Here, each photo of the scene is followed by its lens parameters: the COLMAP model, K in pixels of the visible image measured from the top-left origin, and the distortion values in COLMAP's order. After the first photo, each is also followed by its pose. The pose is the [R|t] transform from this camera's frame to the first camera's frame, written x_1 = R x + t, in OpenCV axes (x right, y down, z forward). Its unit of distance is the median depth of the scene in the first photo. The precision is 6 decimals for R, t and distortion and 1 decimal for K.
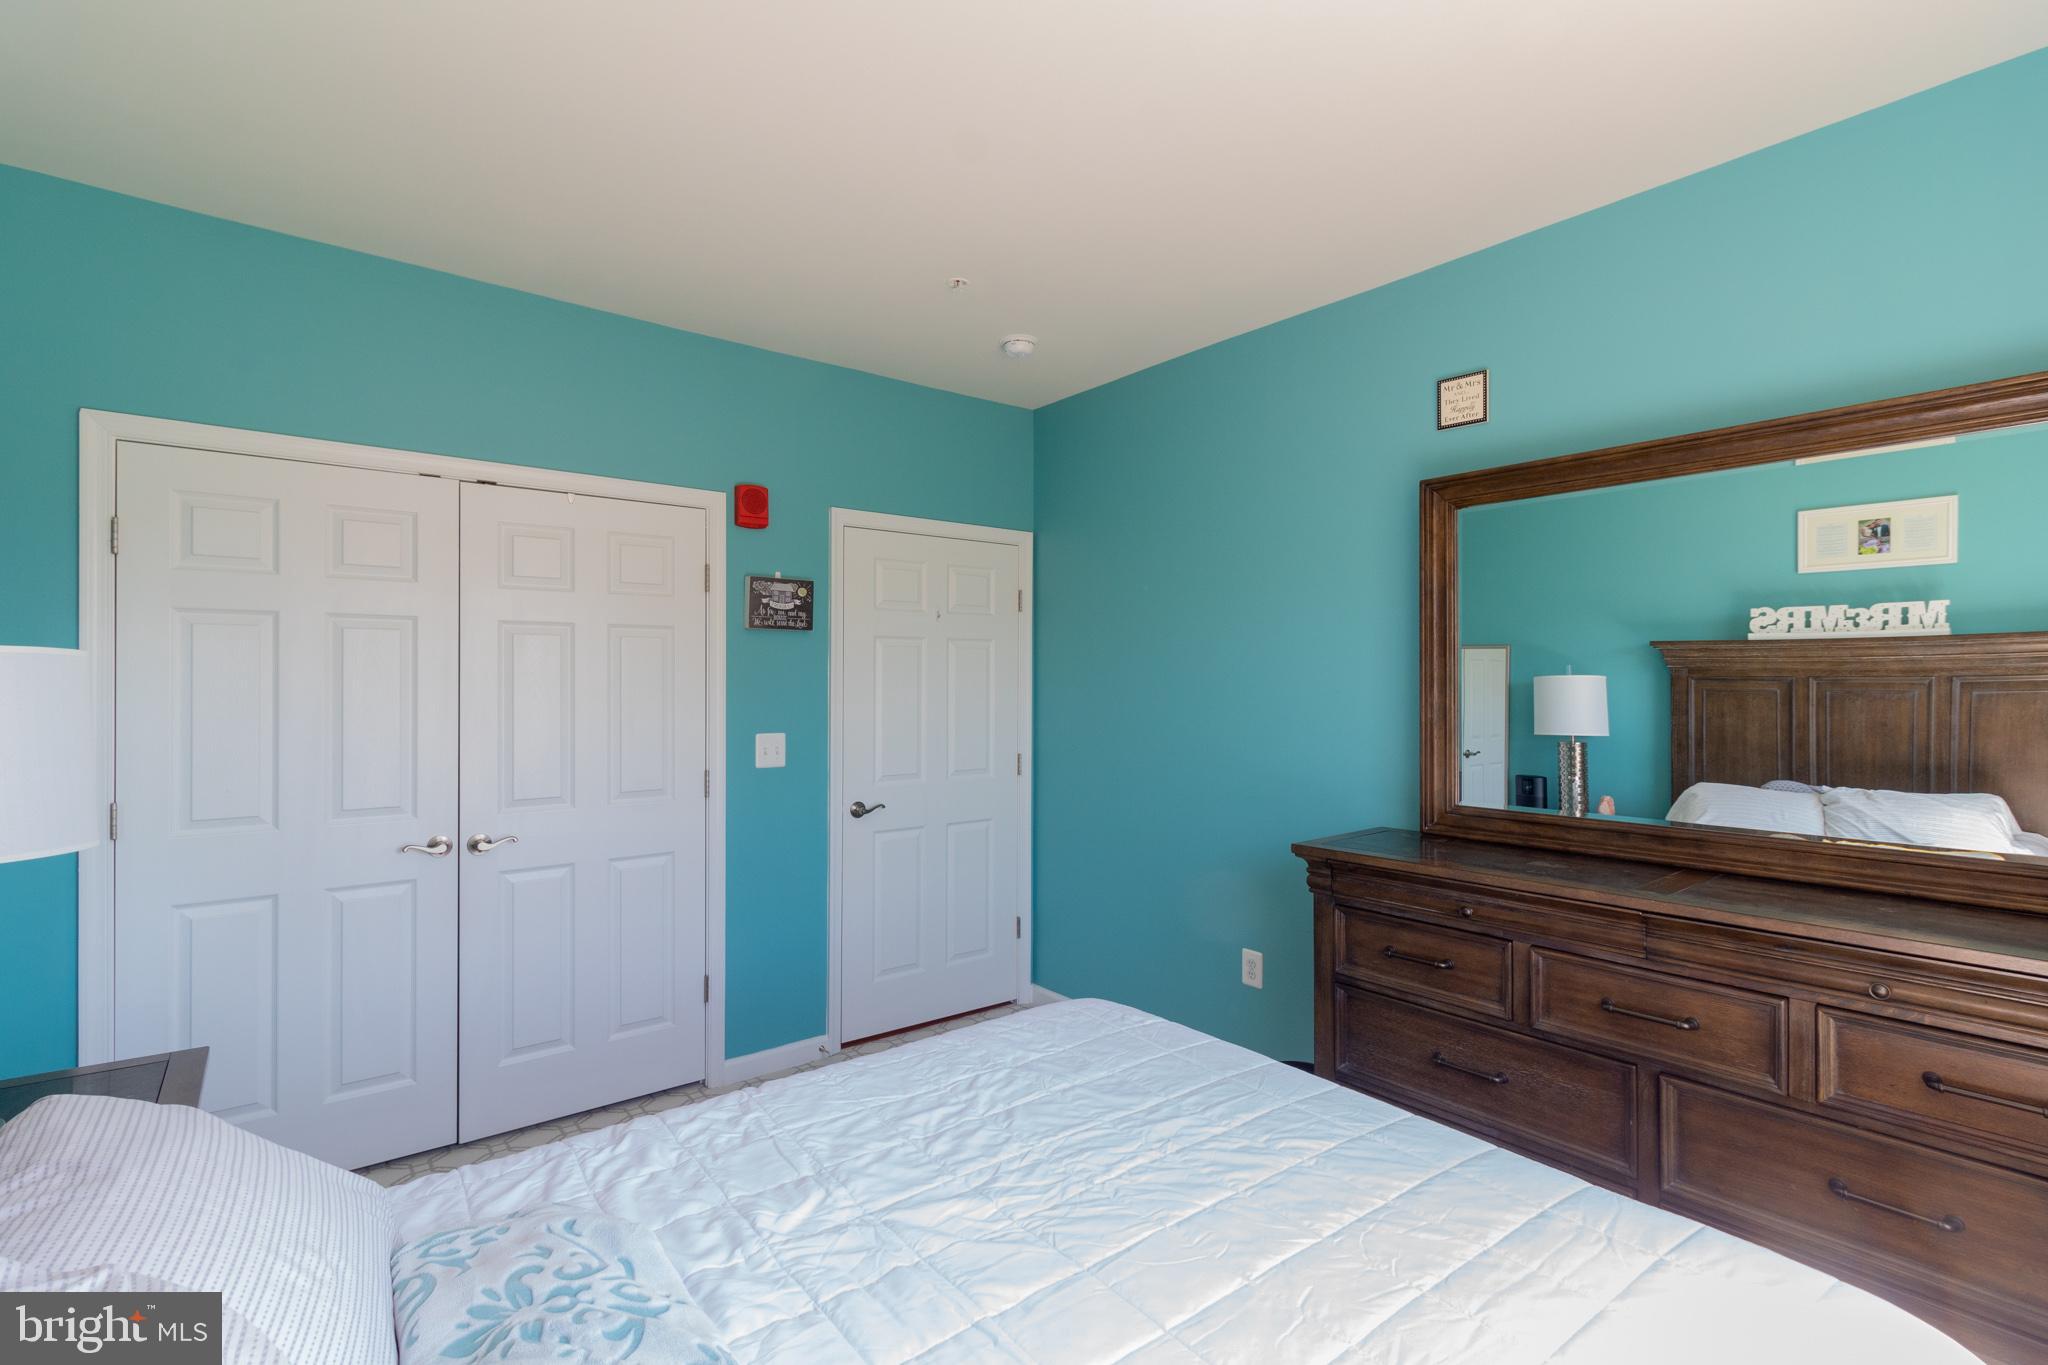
lens RADIAL K [[962.1, 0, 1032.0], [0, 962.1, 689.2], [0, 0, 1]] dist [-0.001943, 0.002866]
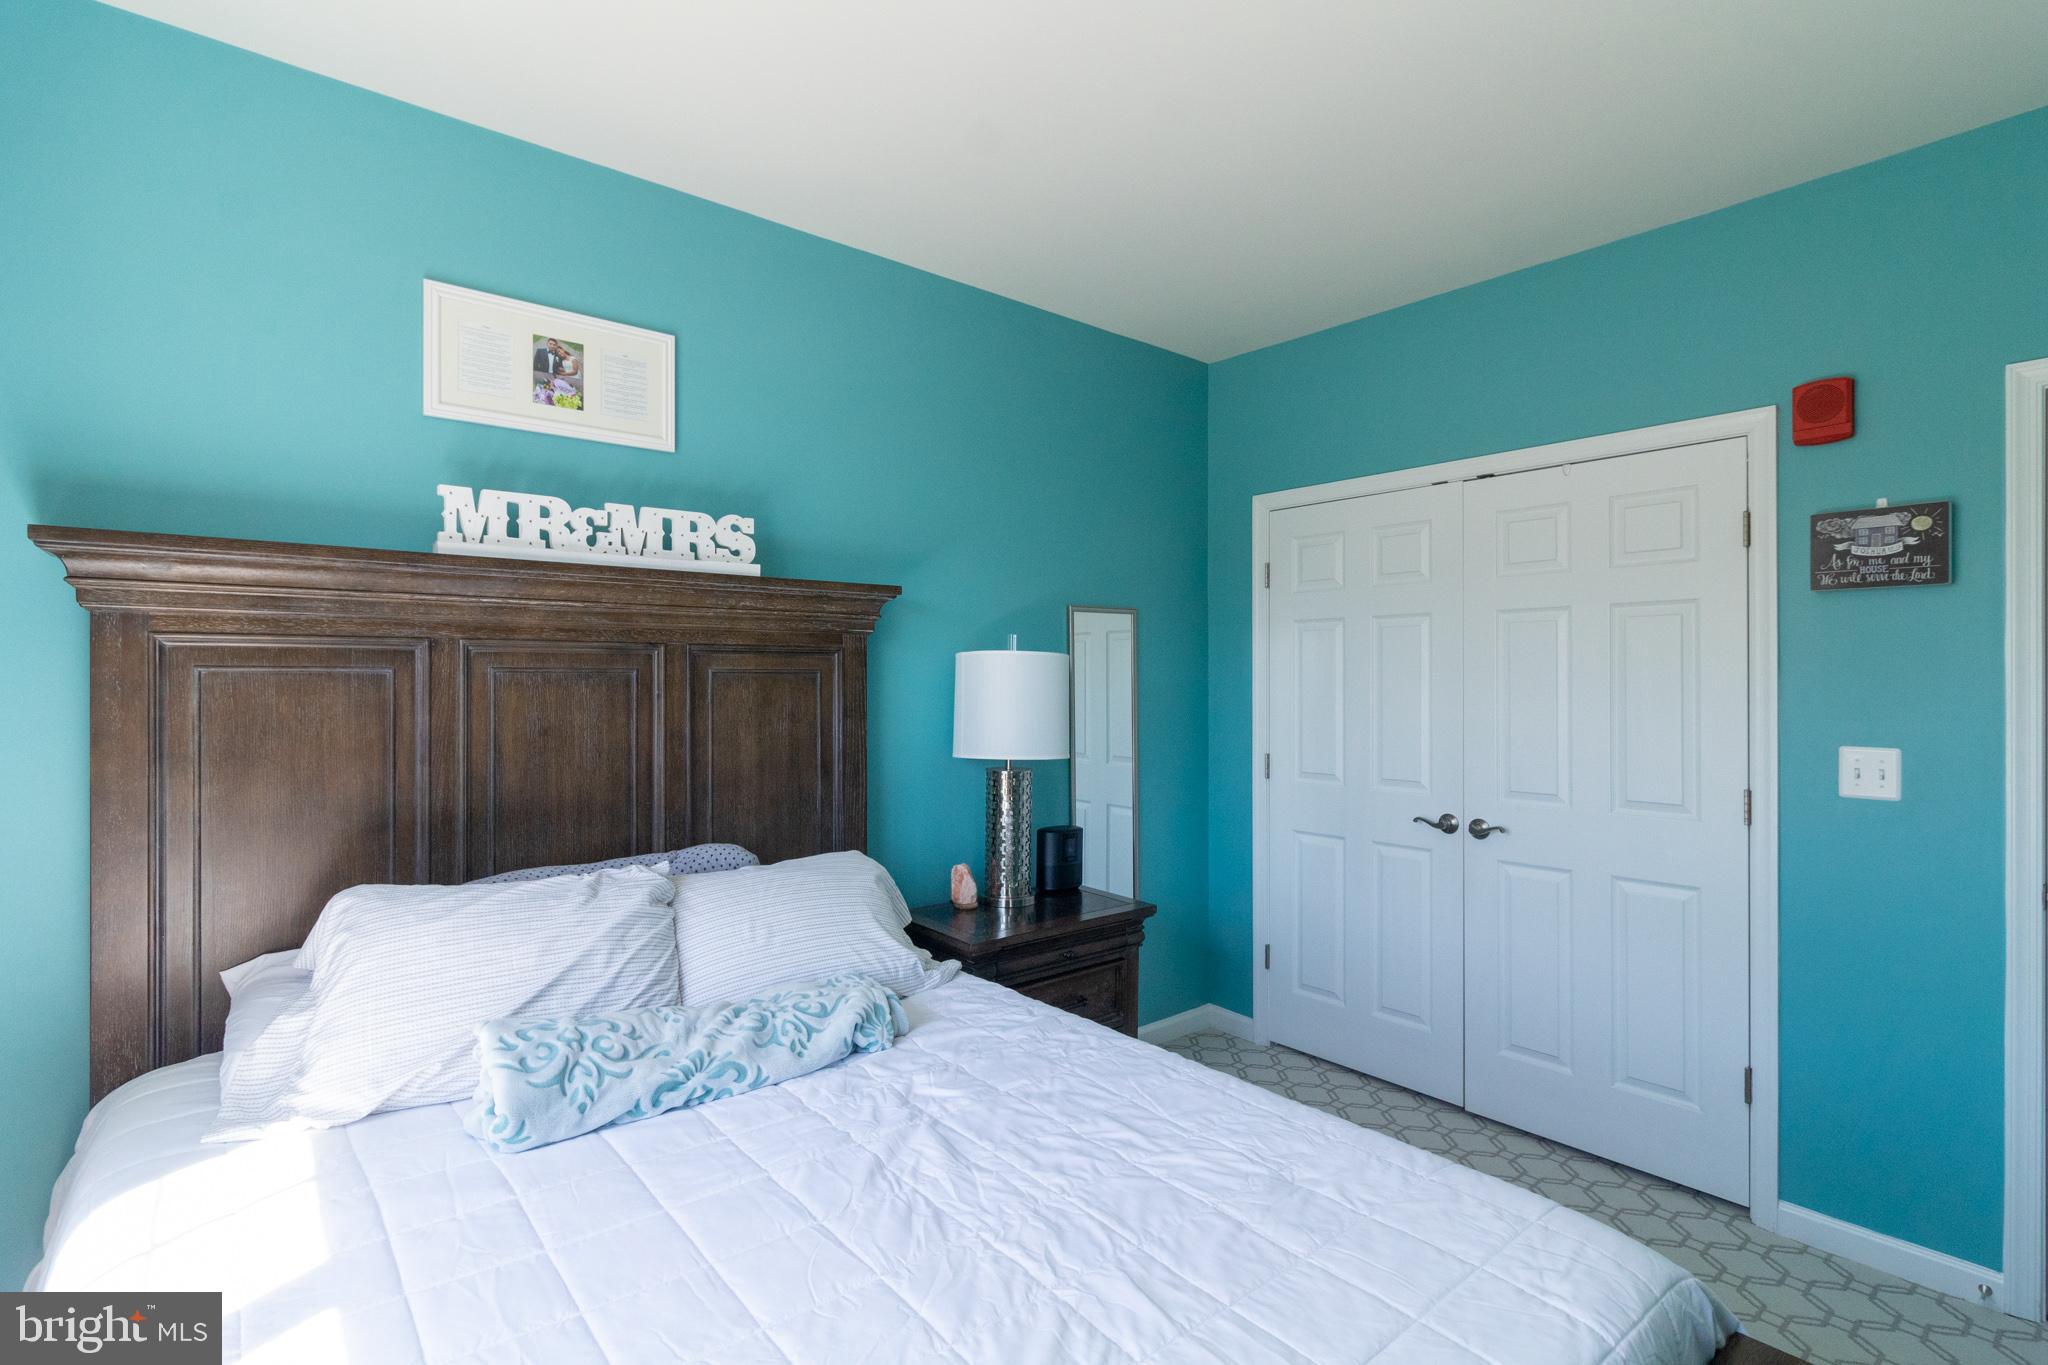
lens RADIAL K [[962.1, 0, 1024.8], [0, 962.1, 688.4], [0, 0, 1]] dist [-0.001943, 0.002866]
pose [[0.013730, 0.005493, -0.999891, 0.384742], [-0.009577, 0.999940, 0.005362, 0.008173], [0.999860, 0.009502, 0.013782, 0.424755]]
